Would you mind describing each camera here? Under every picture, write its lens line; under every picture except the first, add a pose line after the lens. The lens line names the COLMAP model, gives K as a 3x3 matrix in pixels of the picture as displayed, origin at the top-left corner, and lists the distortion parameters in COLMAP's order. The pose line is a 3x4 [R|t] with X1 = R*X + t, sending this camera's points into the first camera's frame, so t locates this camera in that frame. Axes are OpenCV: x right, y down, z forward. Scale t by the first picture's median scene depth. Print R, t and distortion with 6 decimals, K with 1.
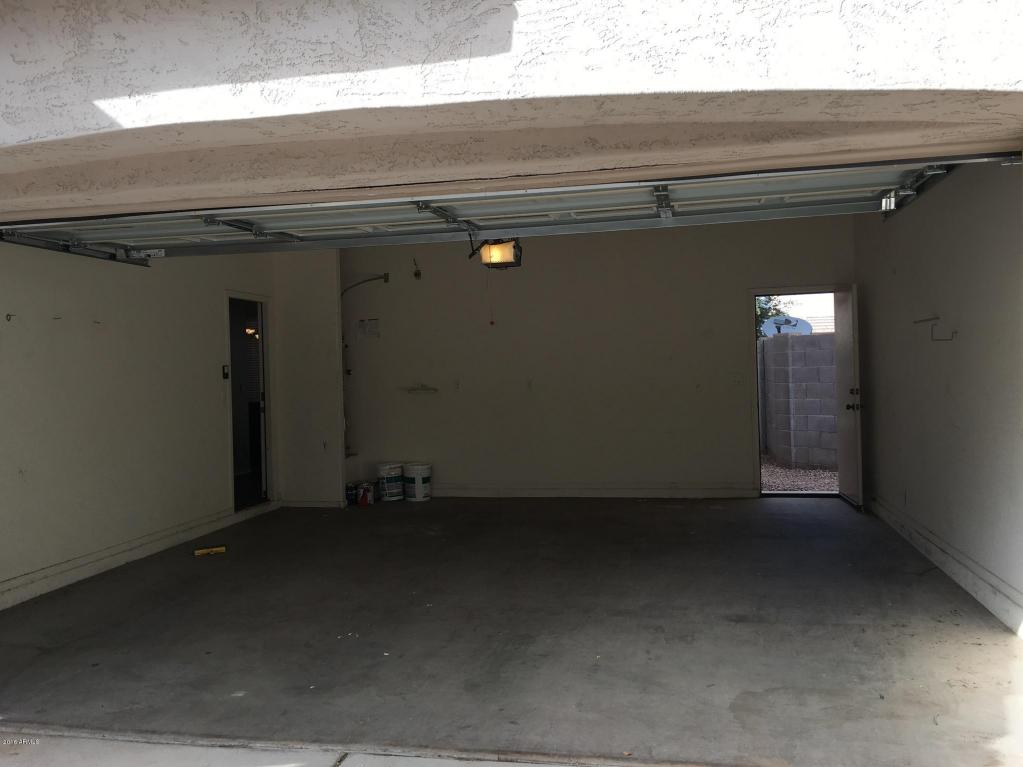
lens RADIAL K [[872.9, 0, 513.5], [0, 872.9, 367.0], [0, 0, 1]] dist [0.086846, -0.117393]
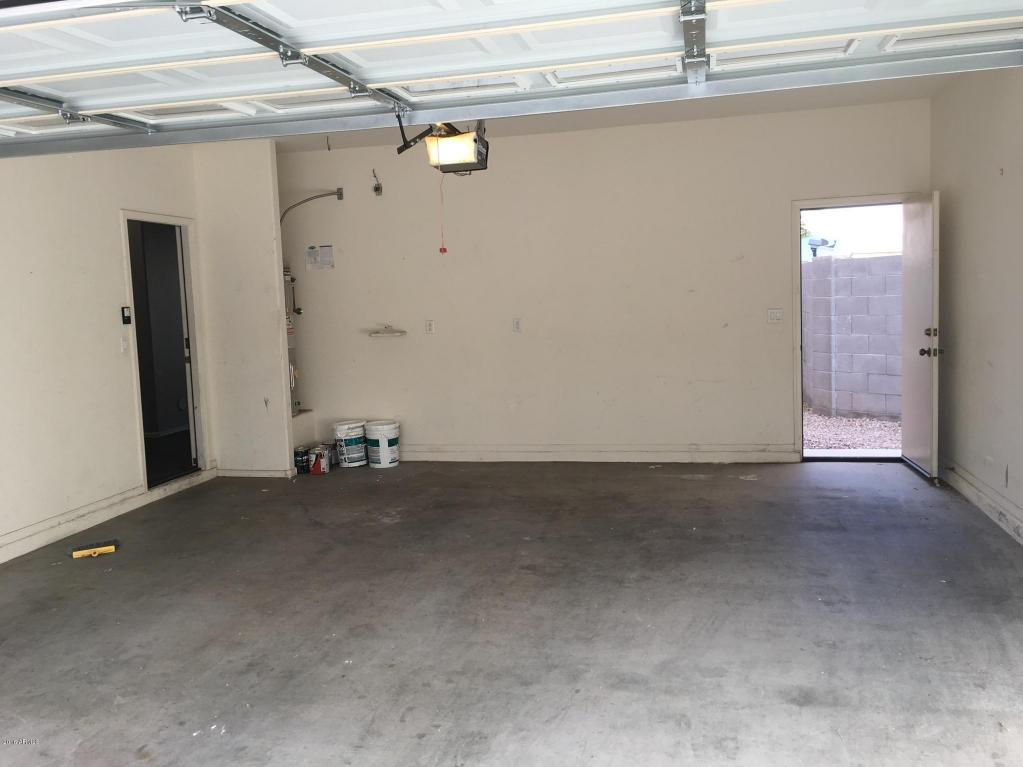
lens RADIAL K [[872.9, 0, 513.5], [0, 872.9, 367.0], [0, 0, 1]] dist [0.086846, -0.117393]
pose [[0.999838, -0.009793, -0.015076, 0.028104], [0.011046, 0.996283, 0.085428, -0.010959], [0.014184, -0.085581, 0.996230, 0.195924]]
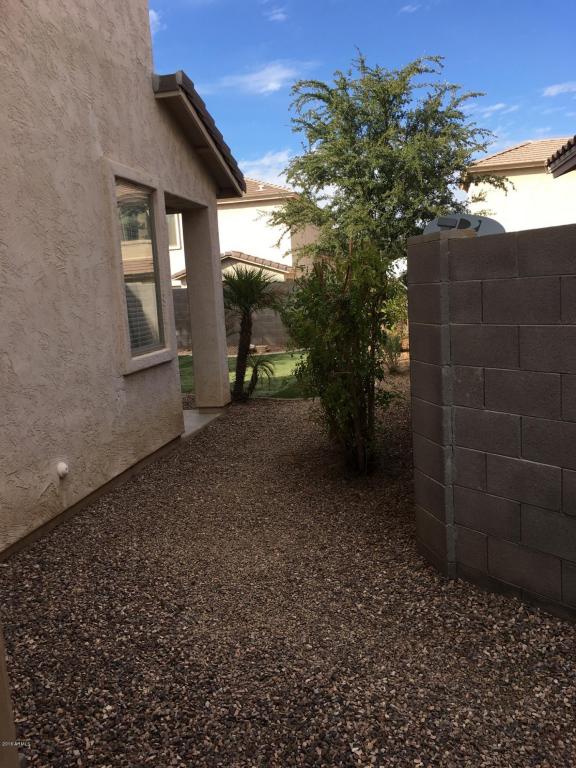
lens RADIAL K [[655.3, 0, 288.0], [0, 655.3, 384.0], [0, 0, 1]] dist [0.086846, -0.117393]
pose [[0.999461, -0.032609, 0.003832, 0.319053], [0.031700, 0.988773, 0.146023, -0.023448], [-0.008551, -0.145823, 0.989274, 0.929933]]
